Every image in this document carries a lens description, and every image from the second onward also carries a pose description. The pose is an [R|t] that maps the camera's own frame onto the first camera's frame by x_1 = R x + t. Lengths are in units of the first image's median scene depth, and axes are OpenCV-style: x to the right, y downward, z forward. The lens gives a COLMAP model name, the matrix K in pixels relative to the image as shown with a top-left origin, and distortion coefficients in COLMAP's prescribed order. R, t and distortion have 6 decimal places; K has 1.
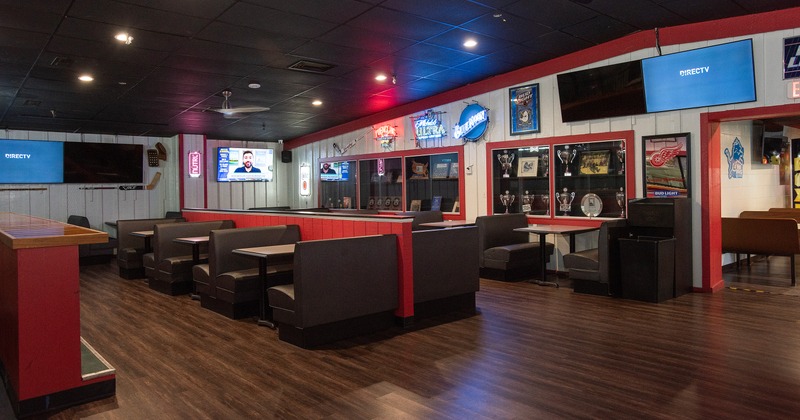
lens RADIAL K [[522.4, 0, 398.9], [0, 522.4, 188.4], [0, 0, 1]] dist [0.007277, 0.003025]
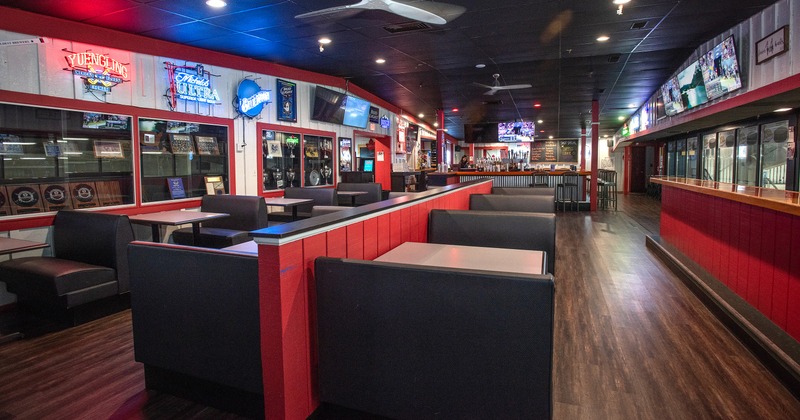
lens RADIAL K [[377.3, 0, 398.8], [0, 377.3, 184.9], [0, 0, 1]] dist [-0.001411, -0.000109]
pose [[-0.405082, -0.032176, 0.913714, -0.597564], [0.020908, 0.998793, 0.044442, 0.008425], [-0.914041, 0.037107, -0.403920, 1.004817]]
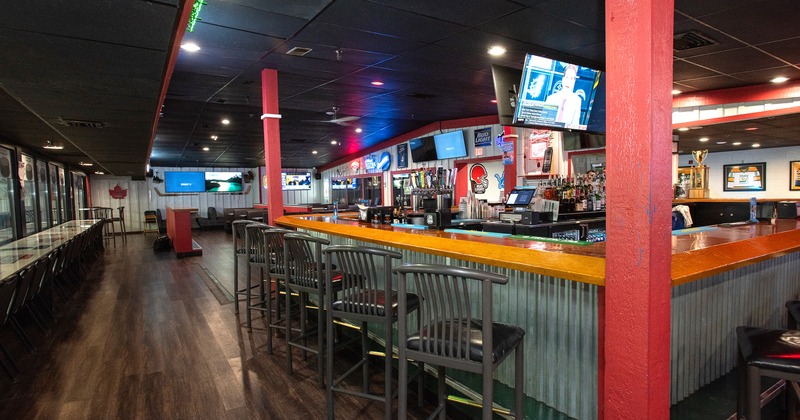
lens RADIAL K [[405.5, 0, 400.0], [0, 405.5, 210.0], [0, 0, 1]] dist [-0.001039, -0.000111]
pose [[0.985368, 0.004441, -0.170382, 0.452871], [0.003297, 0.998977, 0.045108, -0.007708], [0.170408, -0.045010, 0.984345, -0.527342]]
